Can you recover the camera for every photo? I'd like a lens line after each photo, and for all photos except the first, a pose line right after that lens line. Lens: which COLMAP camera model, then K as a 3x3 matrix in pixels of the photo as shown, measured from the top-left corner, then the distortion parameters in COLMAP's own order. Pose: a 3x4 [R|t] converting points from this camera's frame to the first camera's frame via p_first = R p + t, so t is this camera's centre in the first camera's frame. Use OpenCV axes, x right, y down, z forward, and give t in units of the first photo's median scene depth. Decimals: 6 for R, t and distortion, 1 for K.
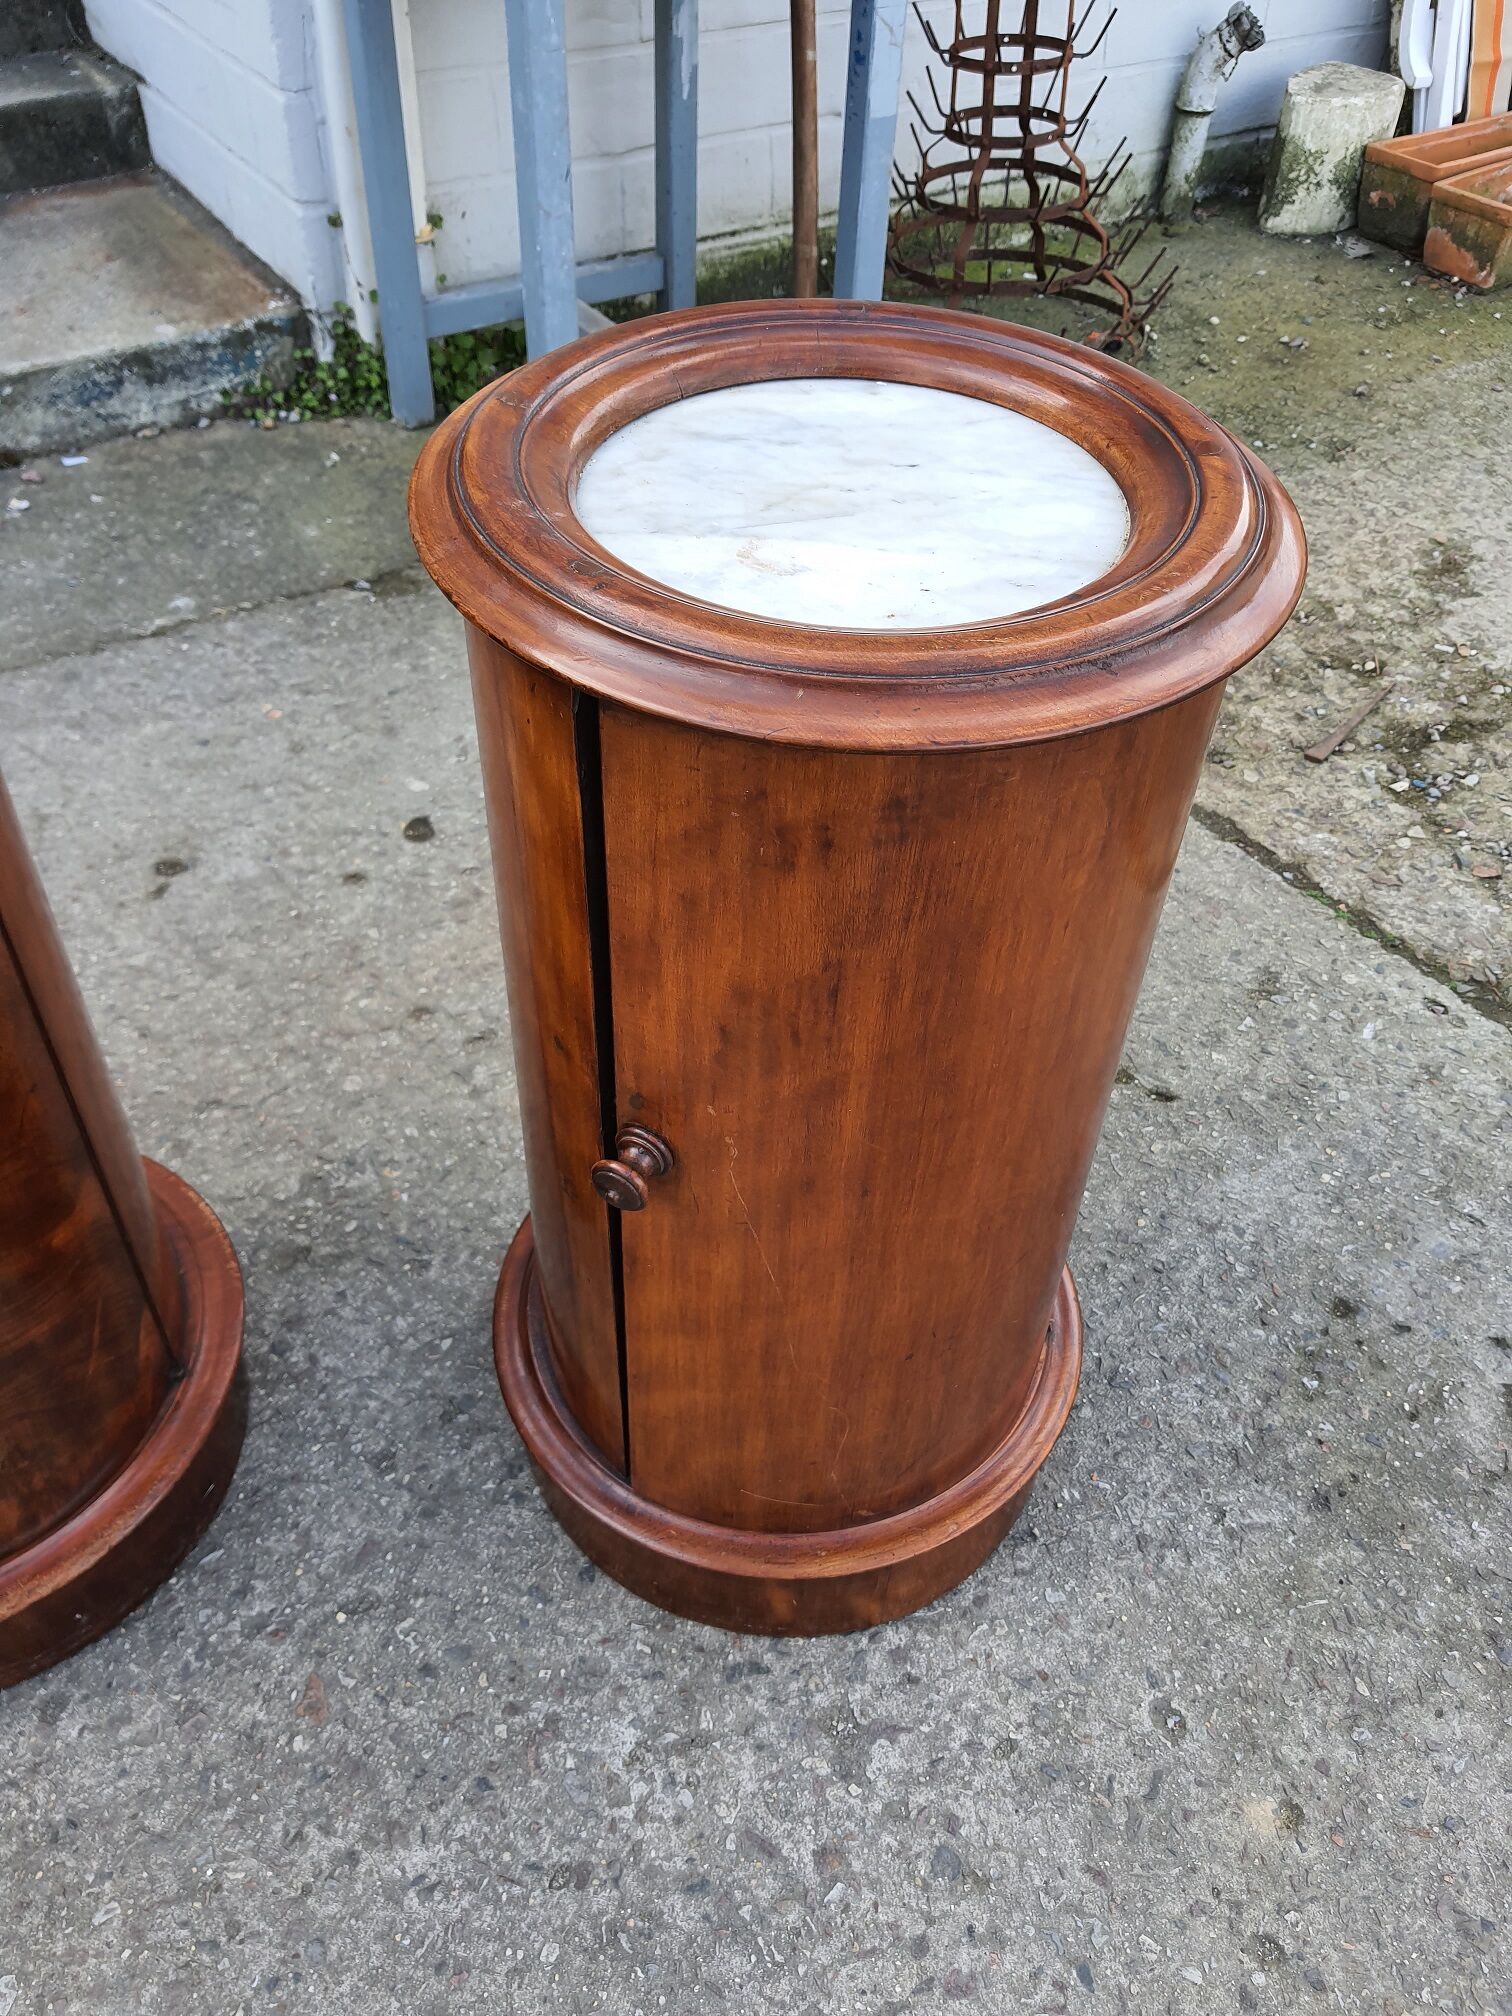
lens RADIAL K [[1651.5, 0, 763.3], [0, 1651.5, 960.7], [0, 0, 1]] dist [0.020986, -0.061200]
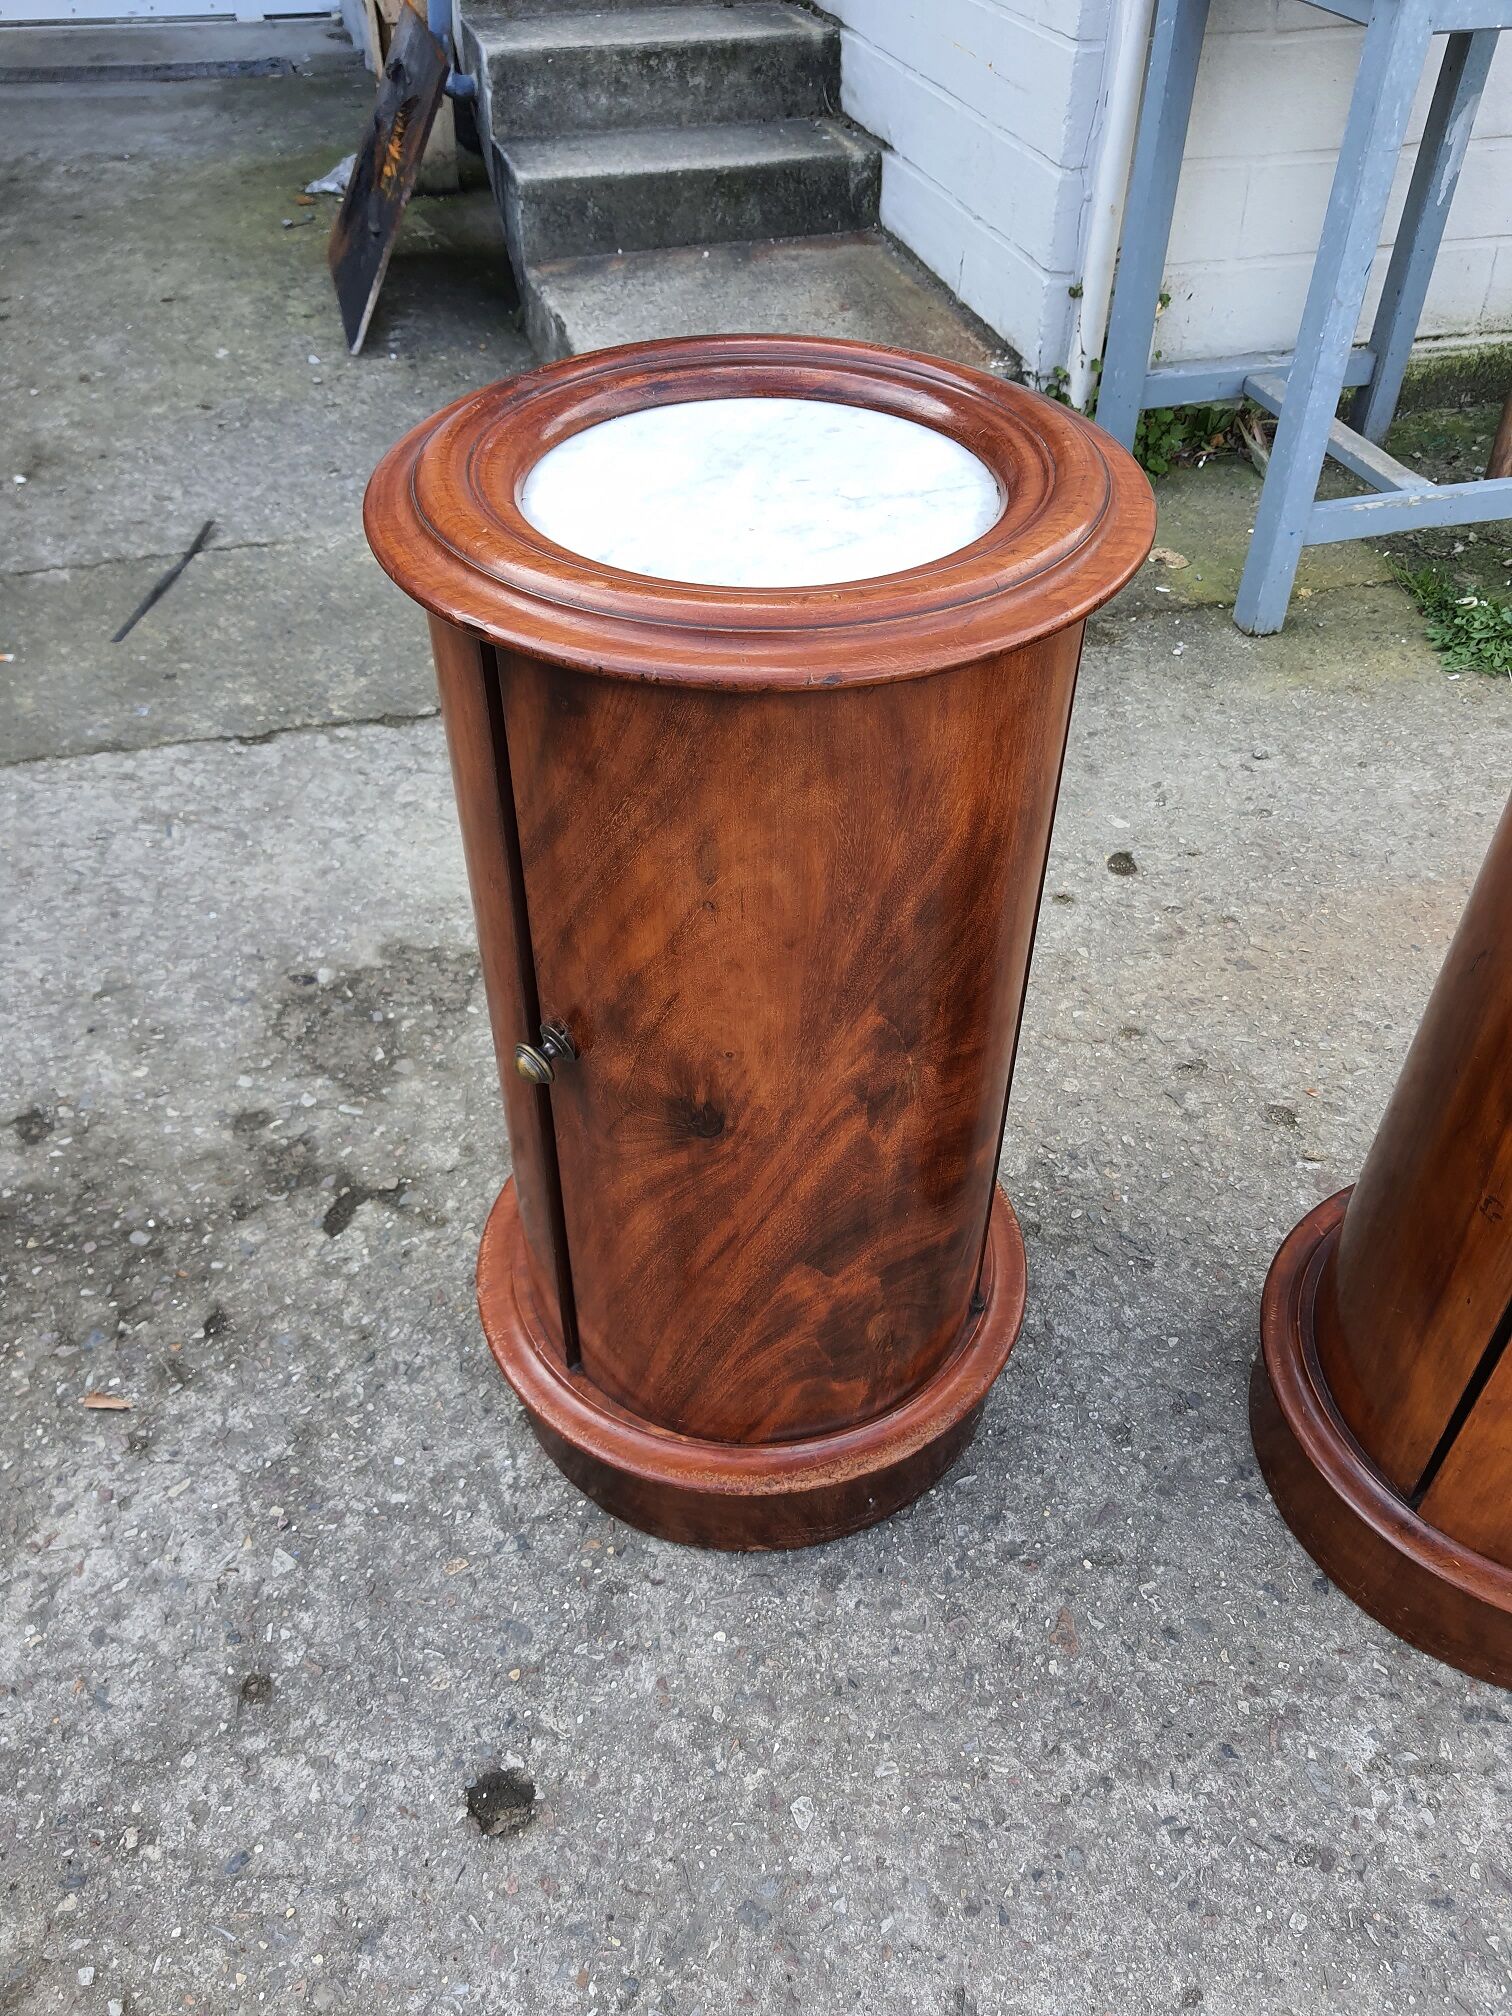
lens RADIAL K [[1651.5, 0, 763.3], [0, 1651.5, 960.7], [0, 0, 1]] dist [0.020986, -0.061200]
pose [[0.957447, 0.175201, -0.229347, -0.281352], [-0.184450, 0.982651, -0.019355, 0.071282], [0.221977, 0.060834, 0.973152, -0.119278]]
